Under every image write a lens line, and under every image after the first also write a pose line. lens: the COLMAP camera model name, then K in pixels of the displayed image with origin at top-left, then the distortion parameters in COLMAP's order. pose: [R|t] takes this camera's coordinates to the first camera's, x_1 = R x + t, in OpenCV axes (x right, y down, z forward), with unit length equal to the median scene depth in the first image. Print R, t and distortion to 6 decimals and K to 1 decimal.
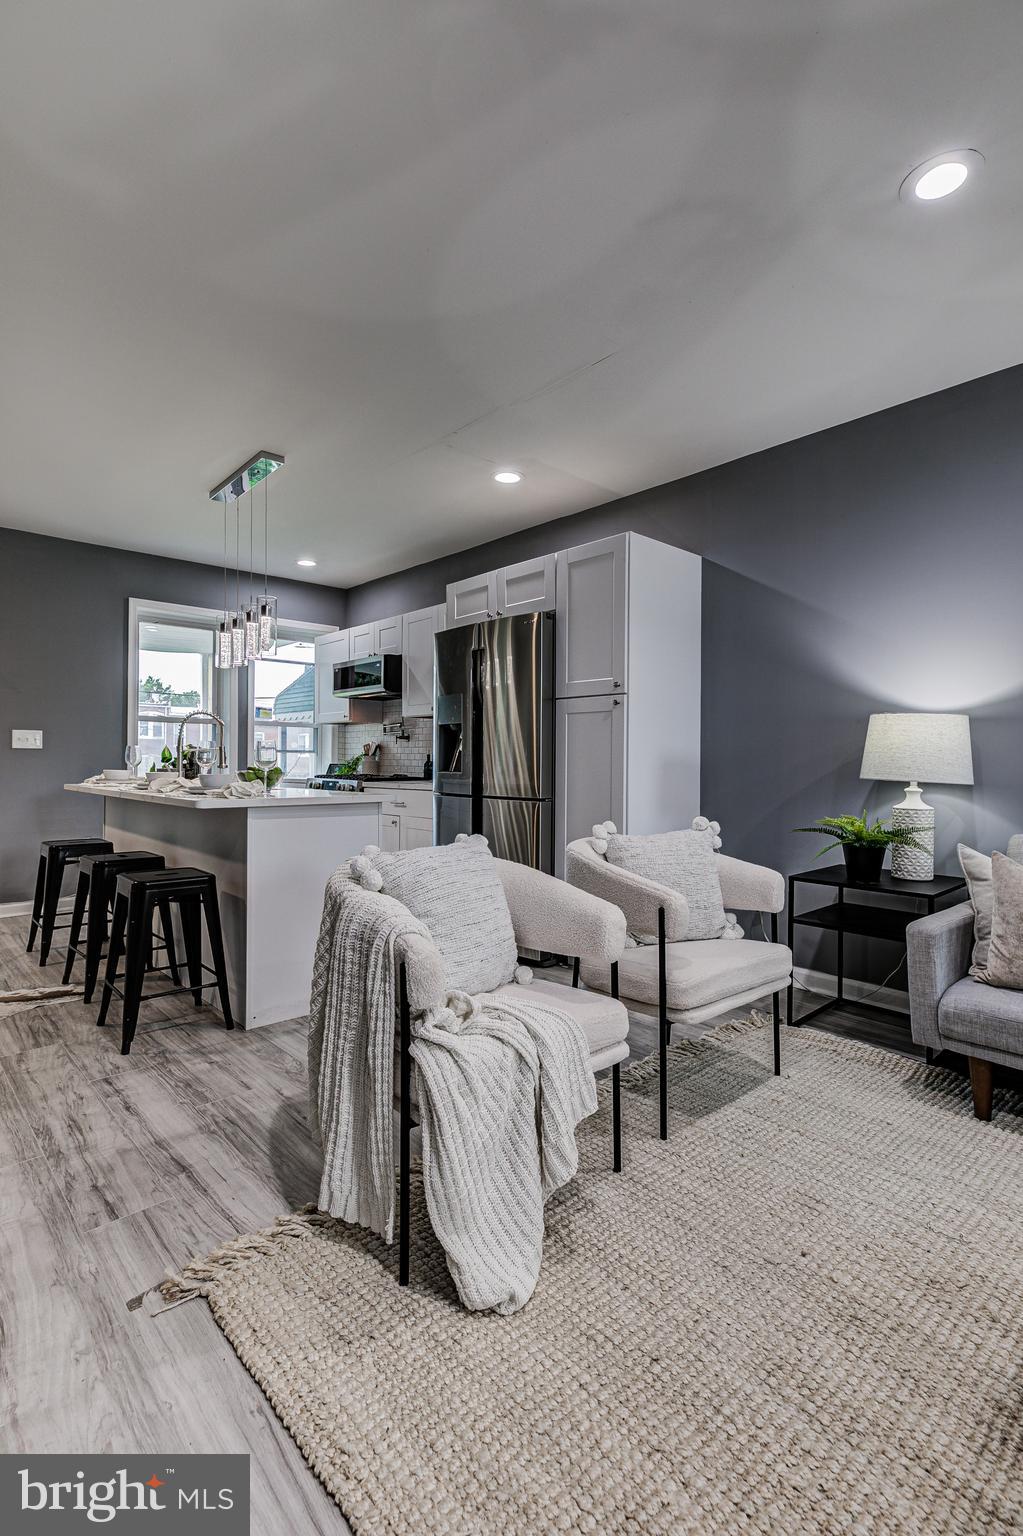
lens RADIAL K [[723.9, 0, 505.5], [0, 723.9, 764.8], [0, 0, 1]] dist [0.010761, 0.001445]
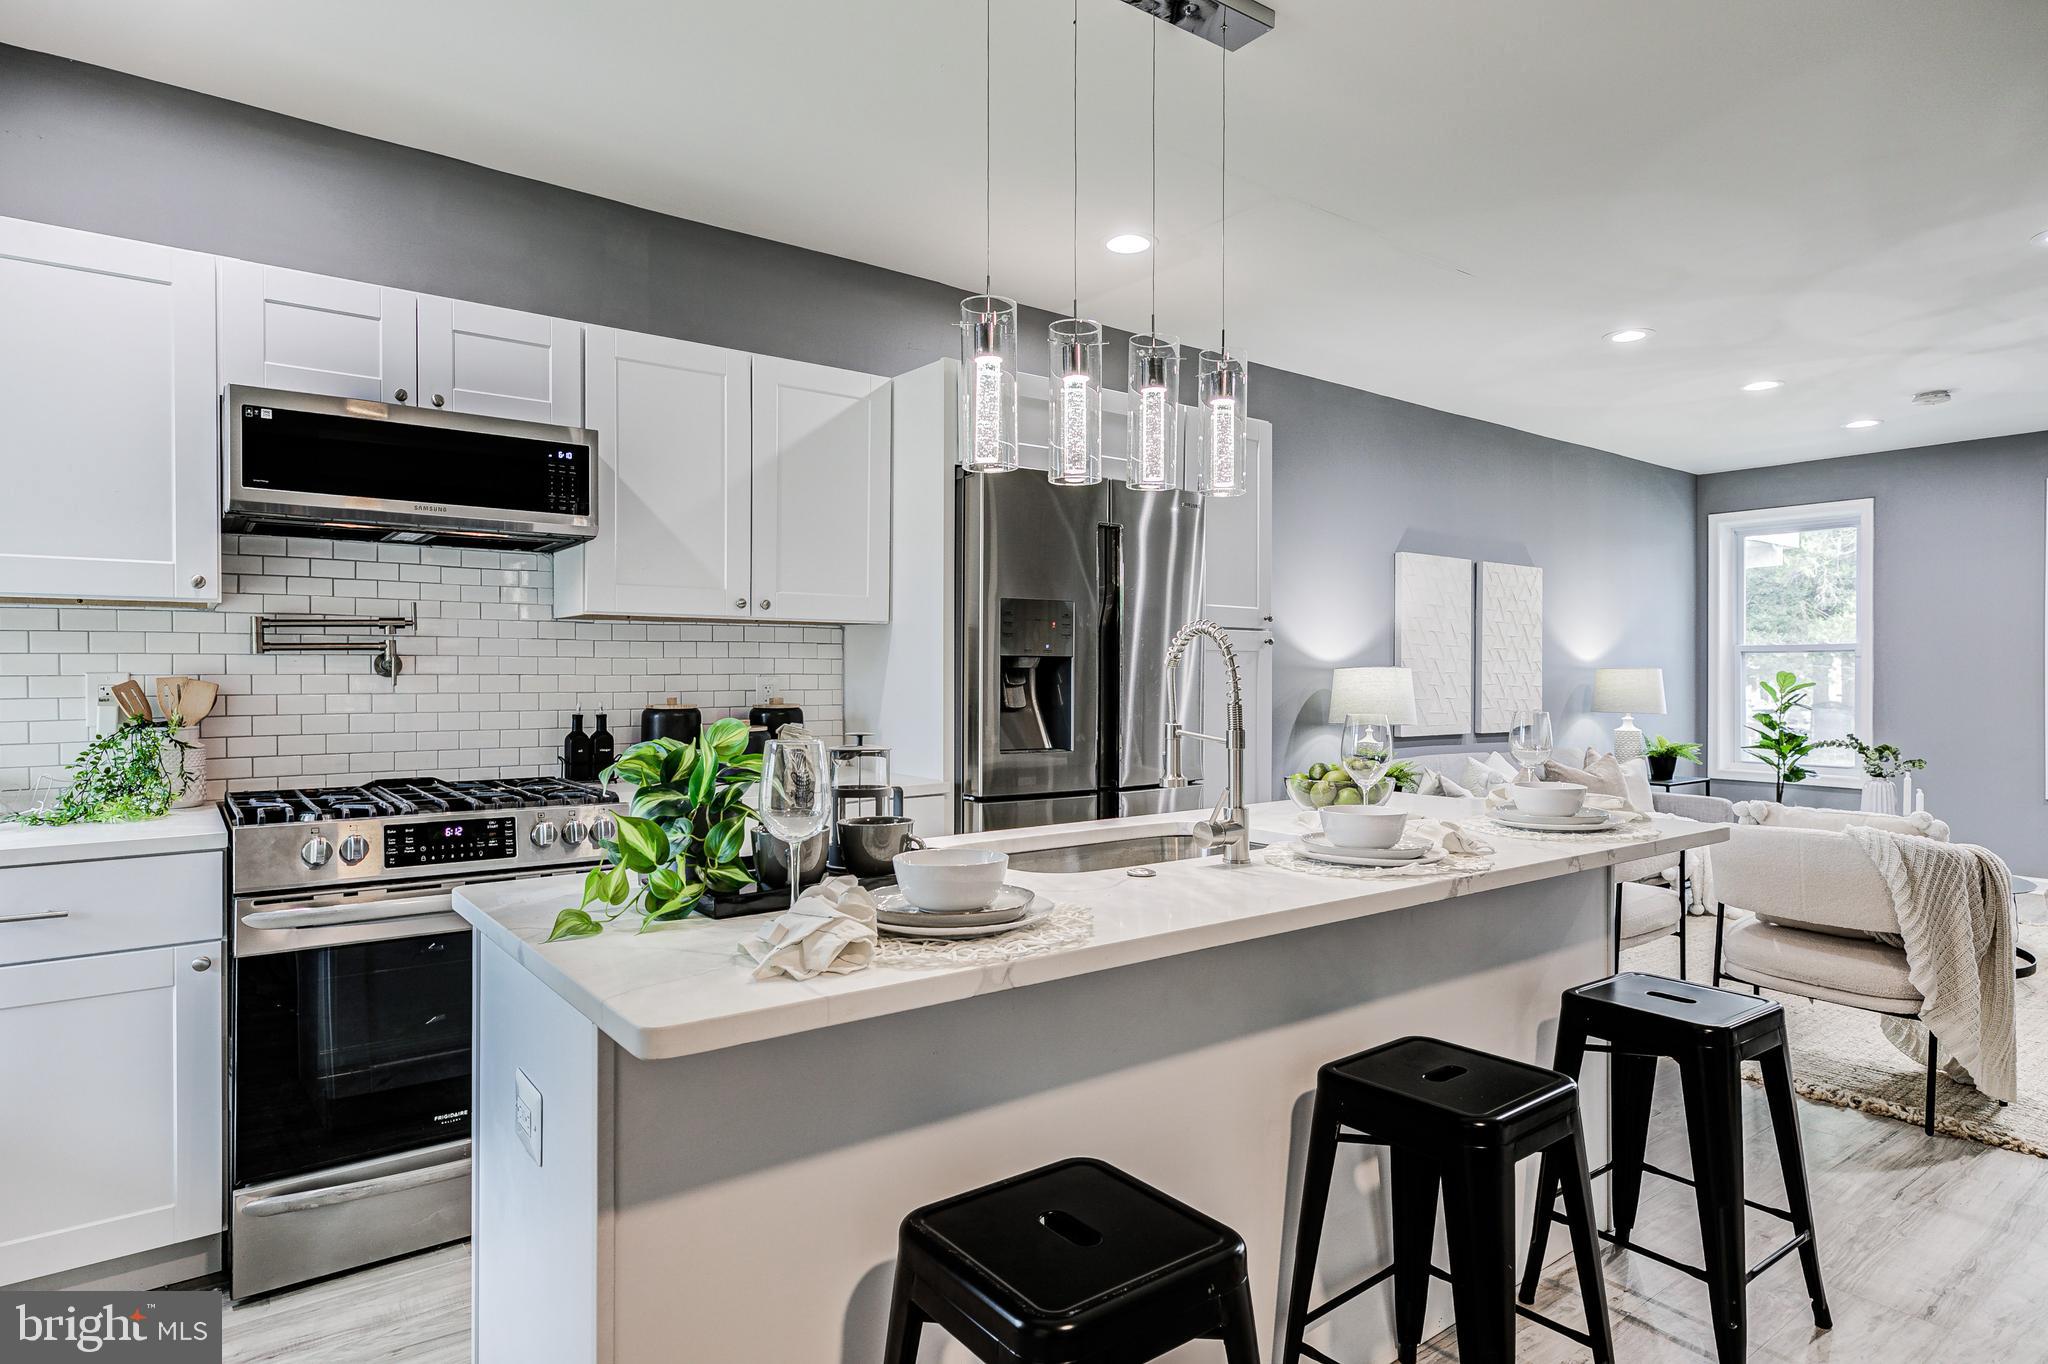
lens RADIAL K [[1132.3, 0, 1034.6], [0, 1132.3, 673.6], [0, 0, 1]] dist [0.009166, -0.000731]
pose [[0.079172, -0.006440, 0.996840, -1.057394], [0.004502, 0.999971, 0.006103, -0.059895], [-0.996851, 0.004005, 0.079198, 1.146418]]
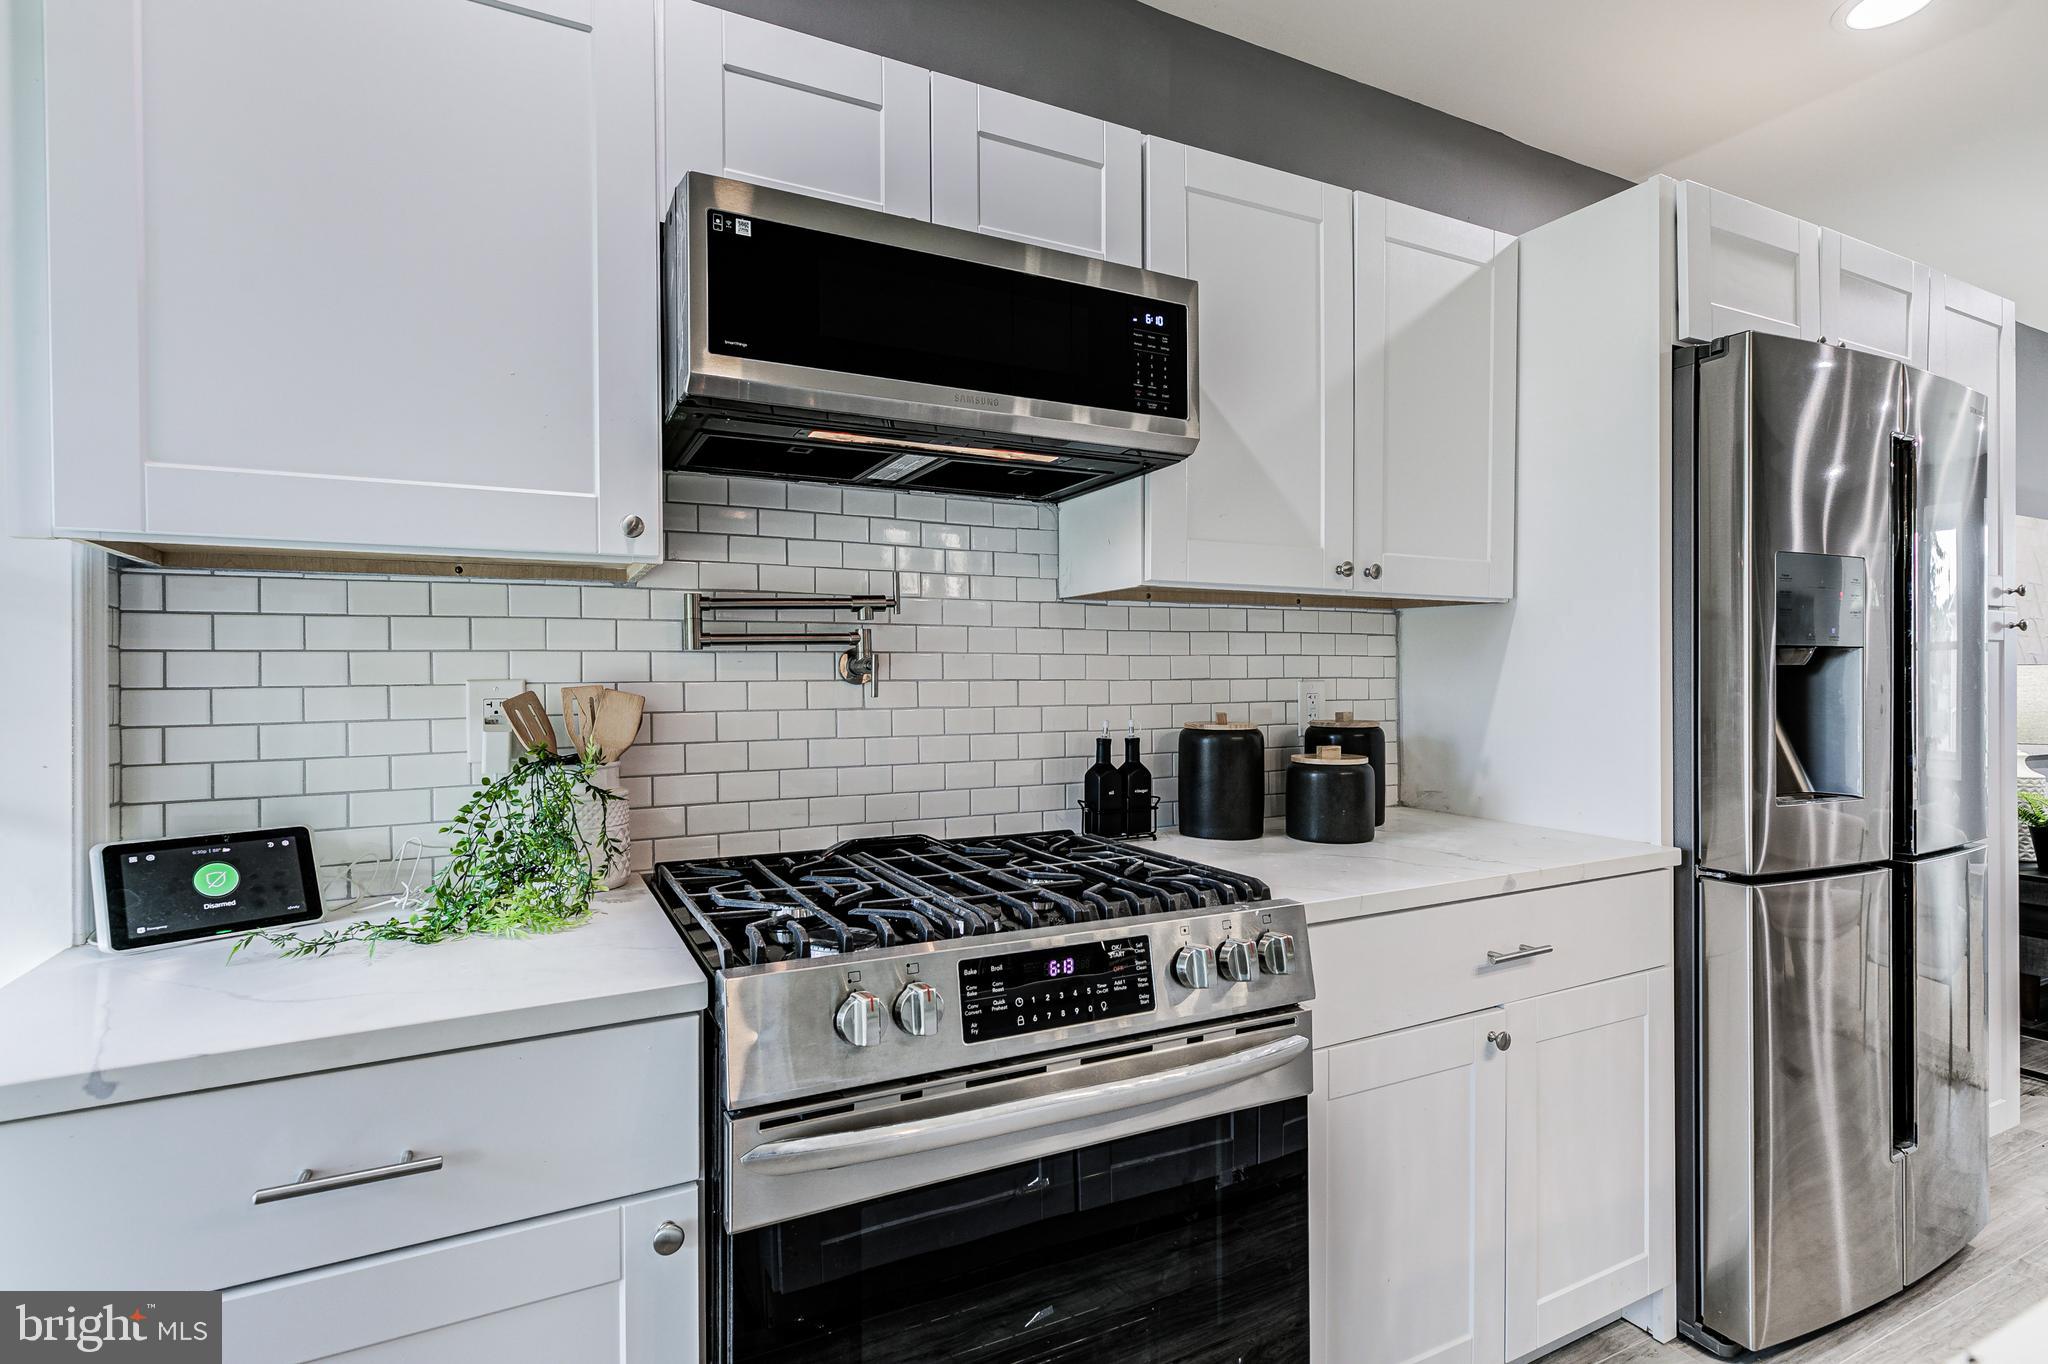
lens RADIAL K [[1008.7, 0, 1033.8], [0, 1008.7, 674.6], [0, 0, 1]] dist [0.004430, 0.000523]
pose [[0.252304, -0.003051, 0.967643, -0.714104], [0.010917, 0.999940, 0.000306, -0.058367], [-0.967587, 0.010486, 0.252322, 1.486991]]
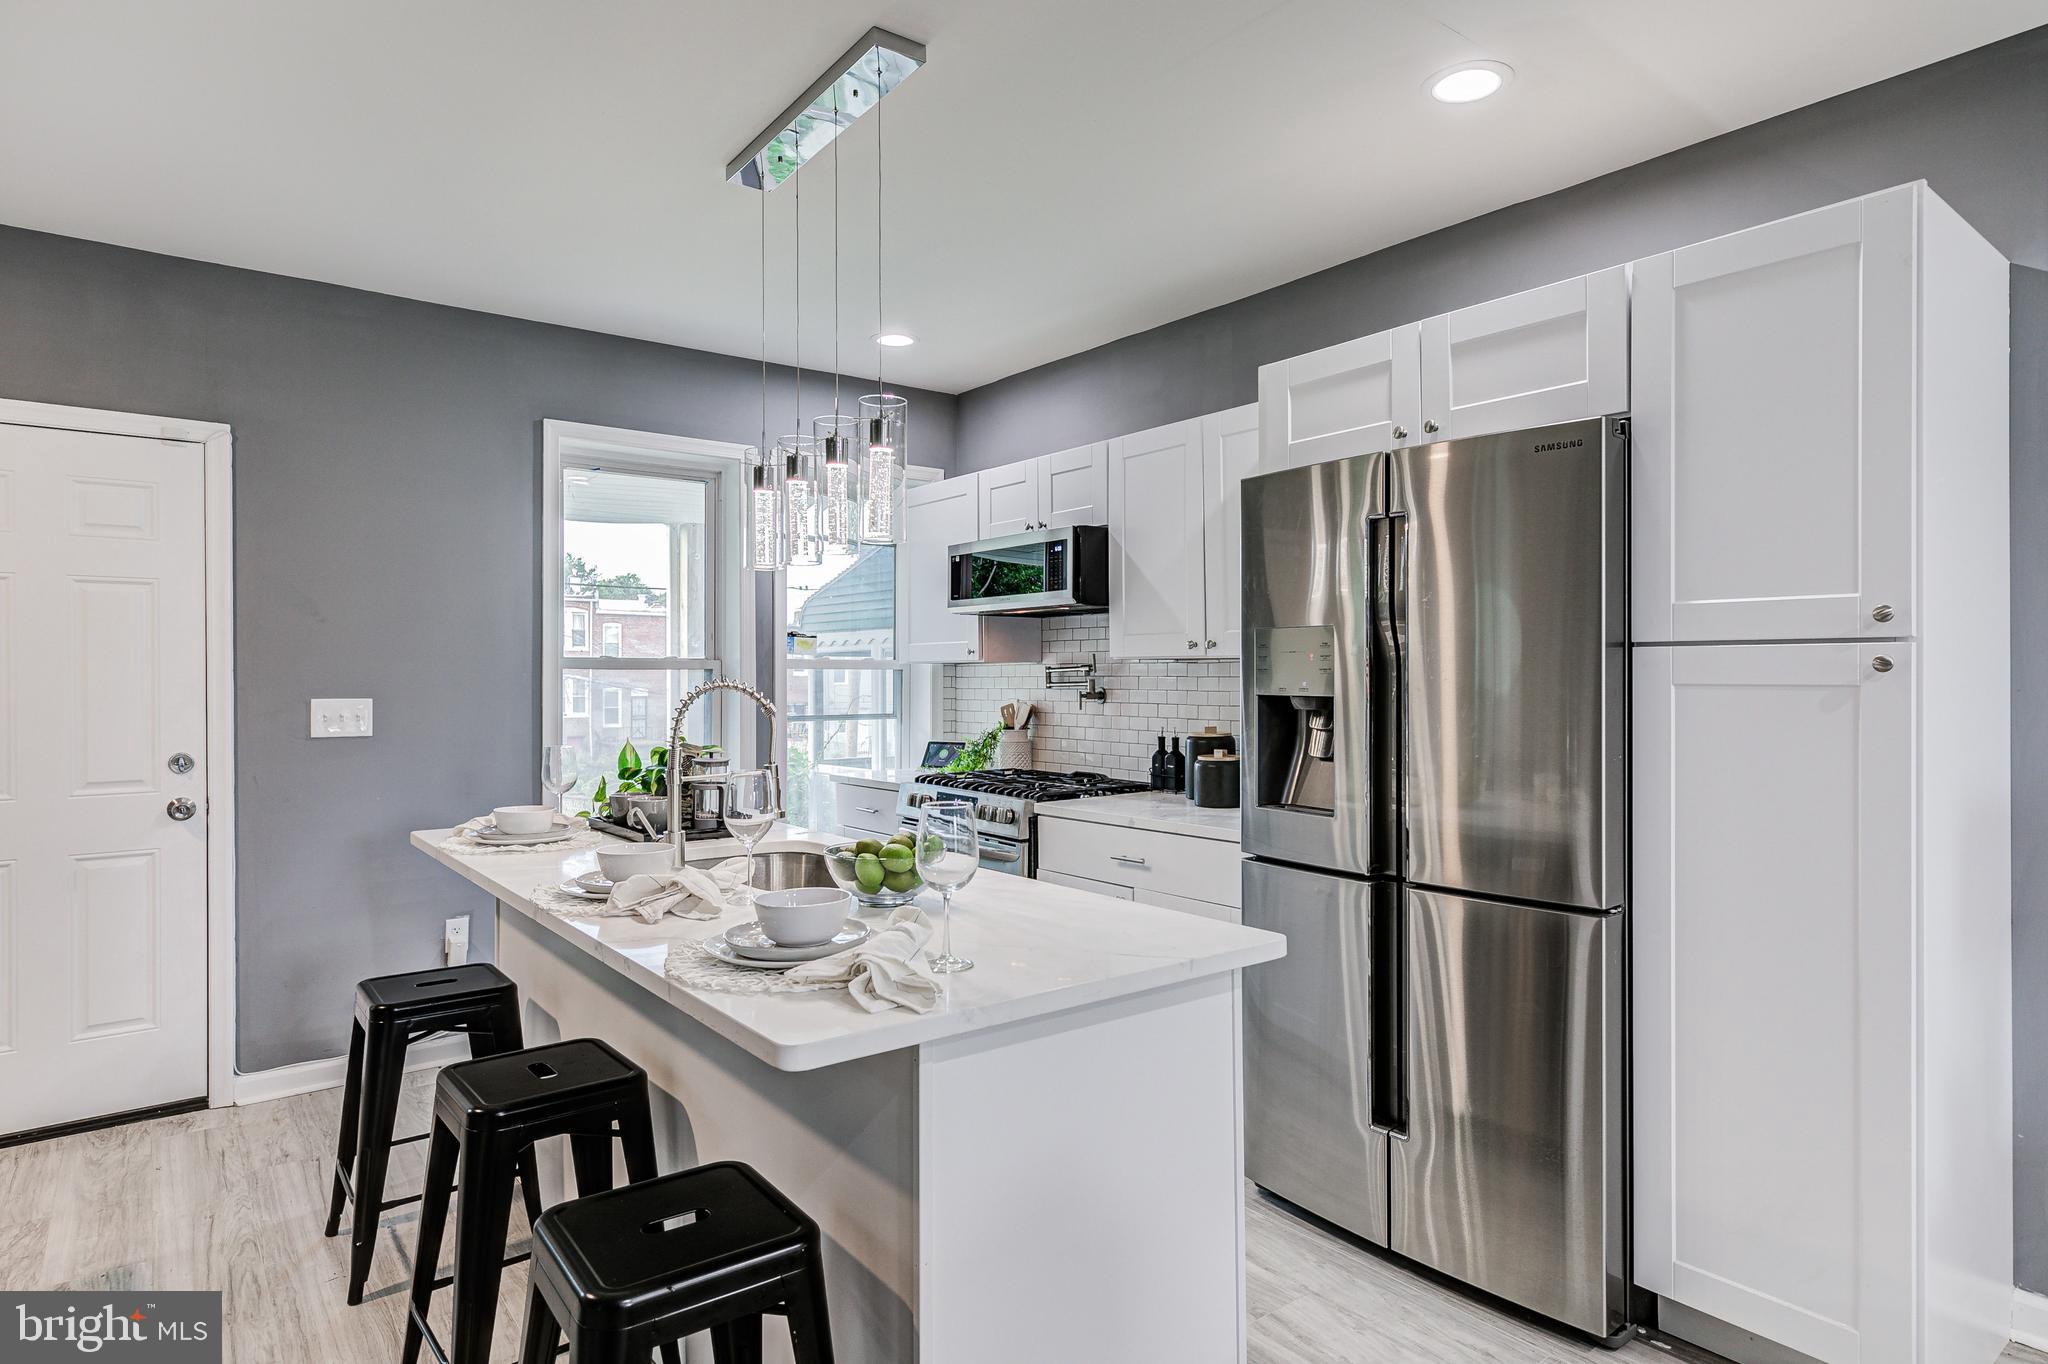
lens RADIAL K [[1132.3, 0, 1029.5], [0, 1132.3, 675.7], [0, 0, 1]] dist [0.009166, -0.000731]
pose [[0.997769, -0.008539, -0.066211, -0.226751], [0.008231, 0.999954, -0.004921, -0.080420], [0.066250, 0.004365, 0.997793, 0.412603]]
